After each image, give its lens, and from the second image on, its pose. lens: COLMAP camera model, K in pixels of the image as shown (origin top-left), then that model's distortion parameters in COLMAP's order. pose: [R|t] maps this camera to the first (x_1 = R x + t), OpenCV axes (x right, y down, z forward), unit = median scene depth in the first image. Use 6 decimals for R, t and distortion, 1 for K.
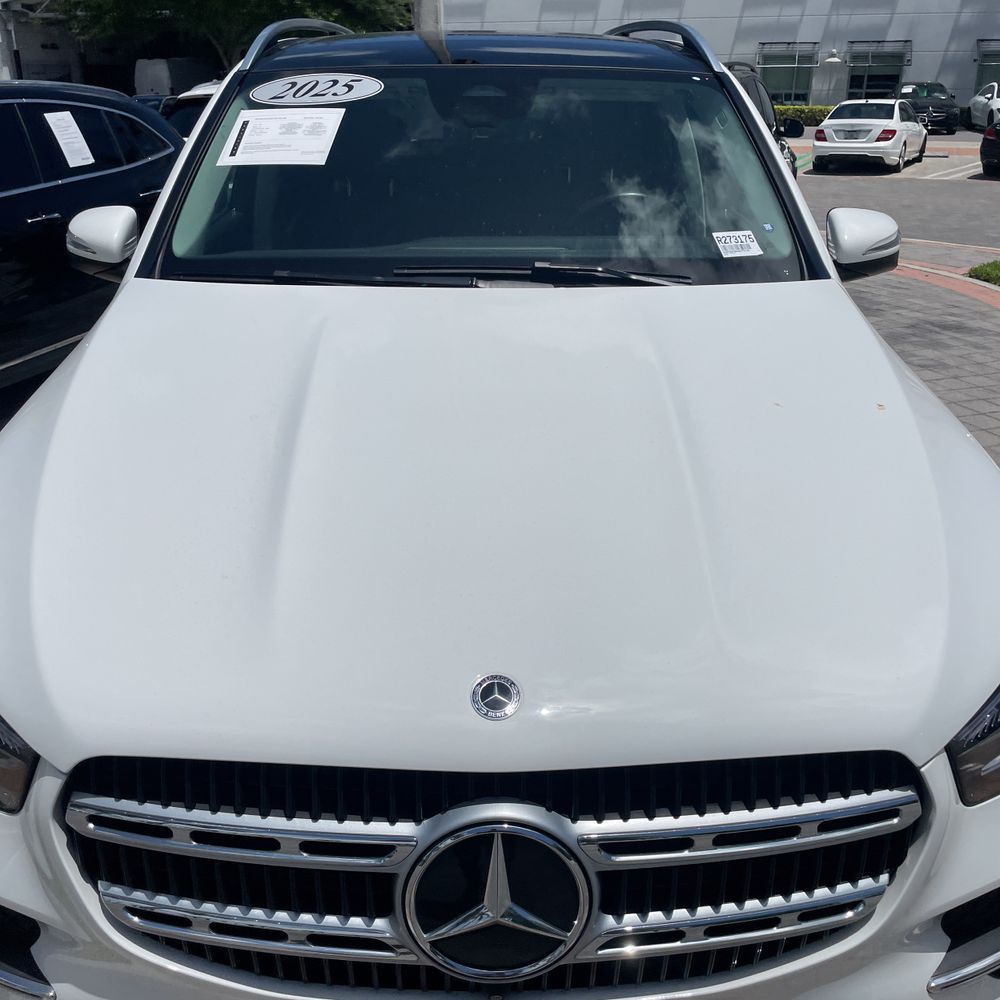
lens RADIAL K [[1013.1, 0, 503.8], [0, 1013.1, 493.7], [0, 0, 1]] dist [0.088598, -0.114478]
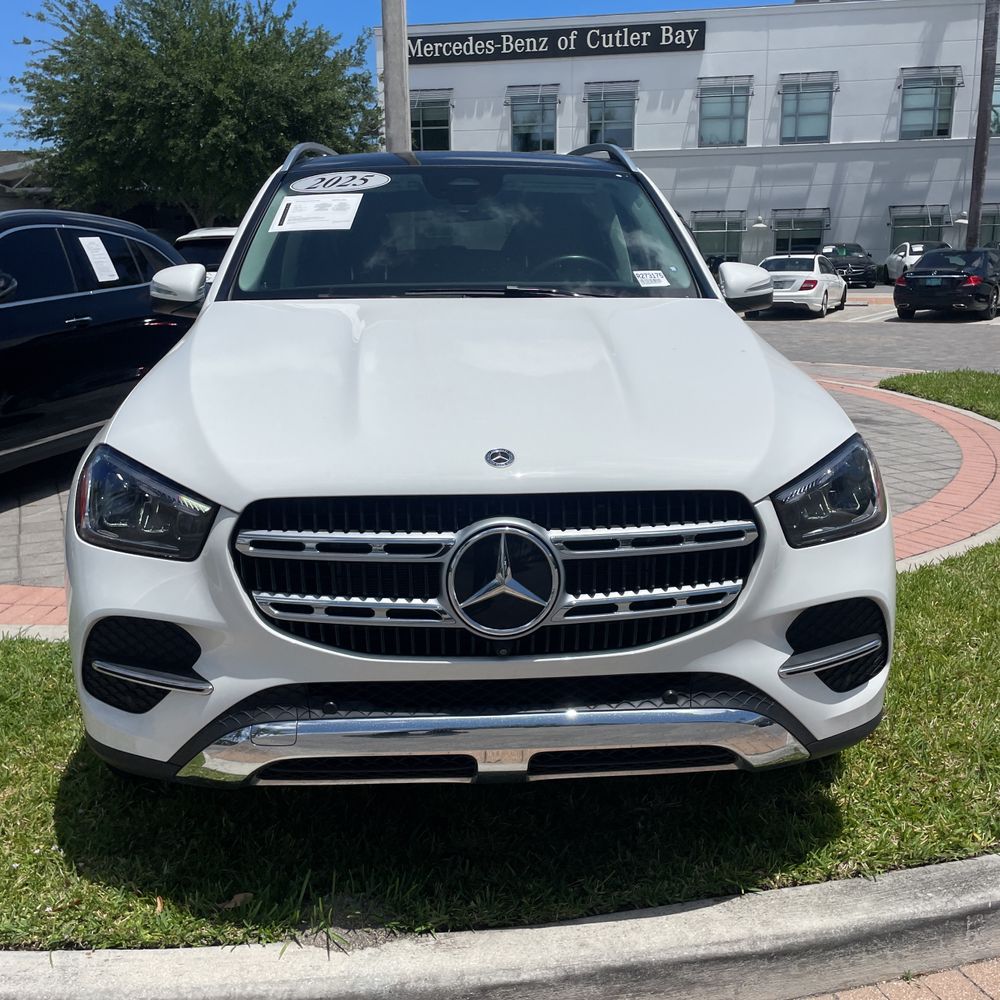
lens RADIAL K [[1026.9, 0, 502.4], [0, 1026.9, 487.8], [0, 0, 1]] dist [0.095917, -0.135576]
pose [[0.998957, -0.017724, 0.042071, -0.033665], [0.024259, 0.986772, -0.160292, 0.231149], [-0.038673, 0.161145, 0.986173, -0.296419]]
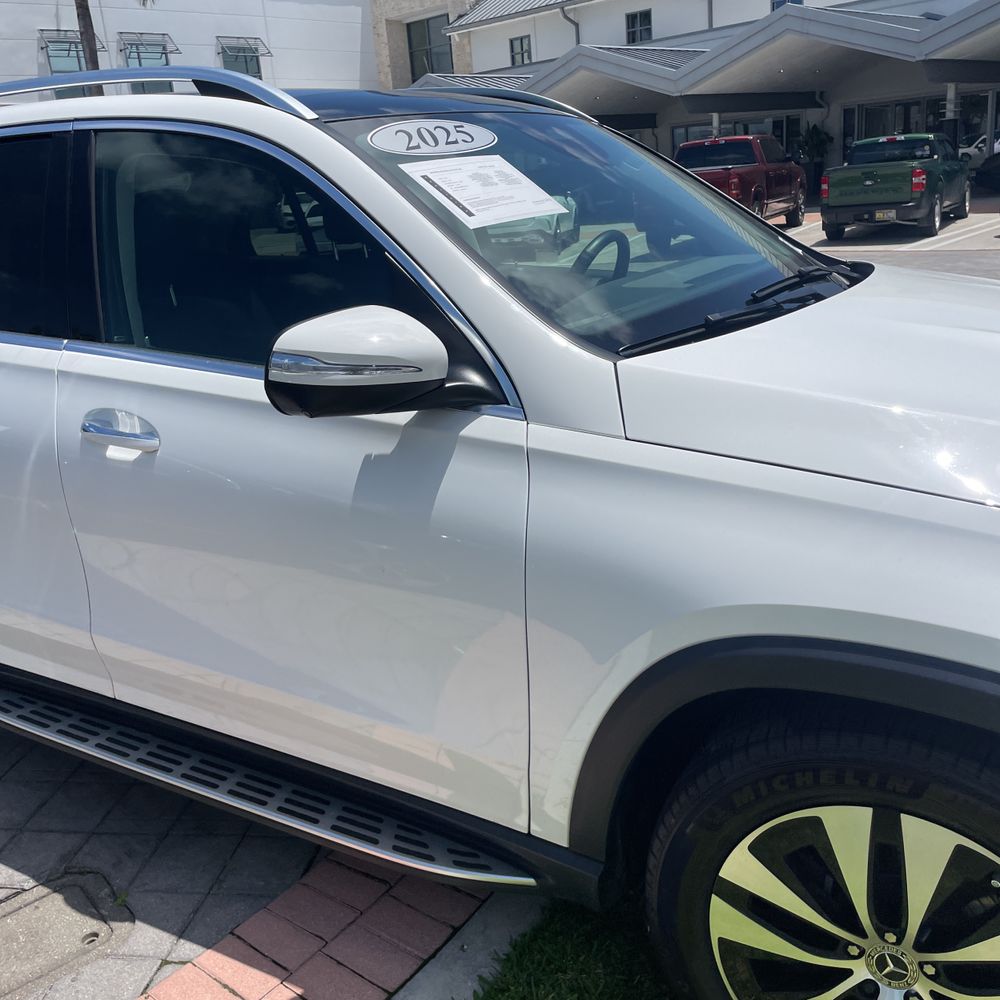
lens RADIAL K [[1013.1, 0, 503.8], [0, 1013.1, 493.7], [0, 0, 1]] dist [0.088598, -0.114478]
pose [[0.504605, -0.292165, 0.812412, -0.890171], [0.391804, 0.916014, 0.086066, -0.190540], [-0.769327, 0.274876, 0.576697, 0.584588]]
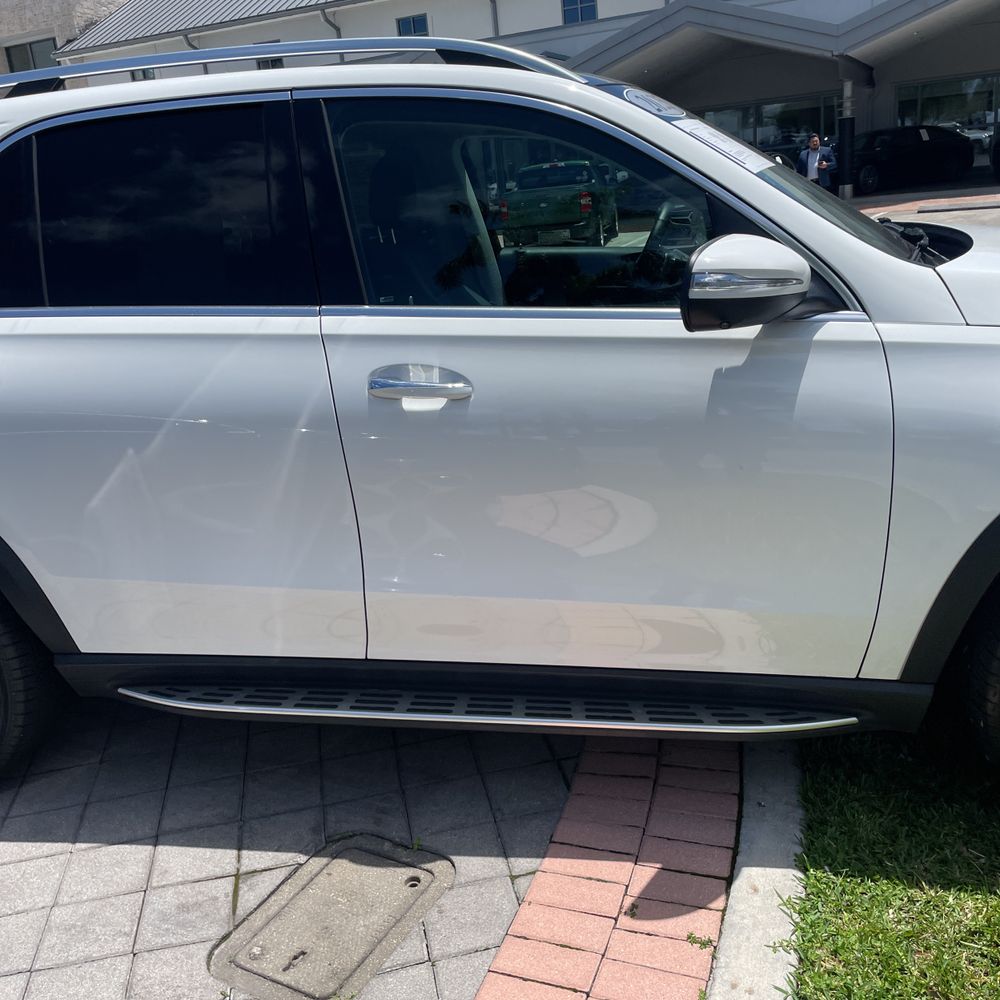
lens RADIAL K [[1025.5, 0, 465.1], [0, 1025.5, 501.8], [0, 0, 1]] dist [0.157285, -0.244400]
pose [[0.182486, -0.305806, 0.934442, -1.199373], [0.451558, 0.870305, 0.196633, -0.349905], [-0.873381, 0.386072, 0.296908, 1.015437]]
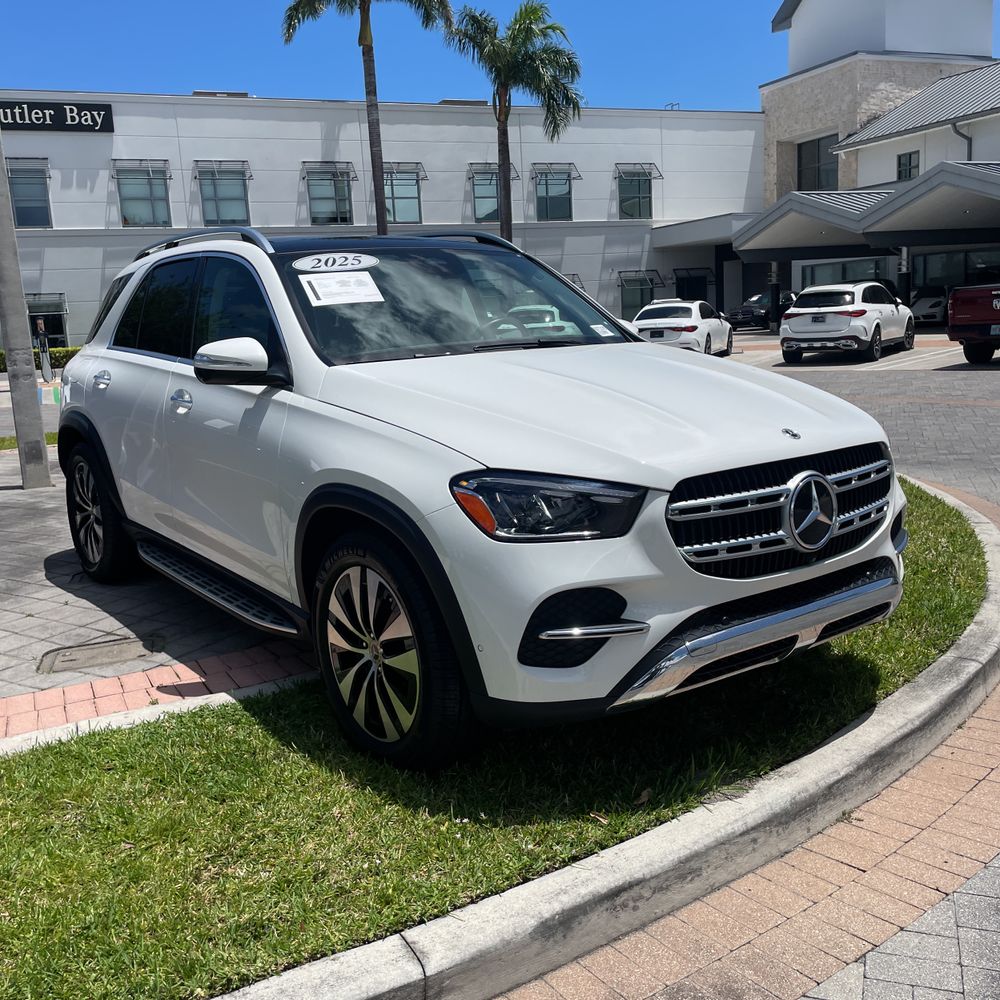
lens RADIAL K [[1026.9, 0, 502.4], [0, 1026.9, 487.8], [0, 0, 1]] dist [0.095917, -0.135576]
pose [[0.805590, -0.139305, 0.575864, -0.938602], [0.267841, 0.952604, -0.144248, 0.226249], [-0.528475, 0.270445, 0.804720, -0.301203]]
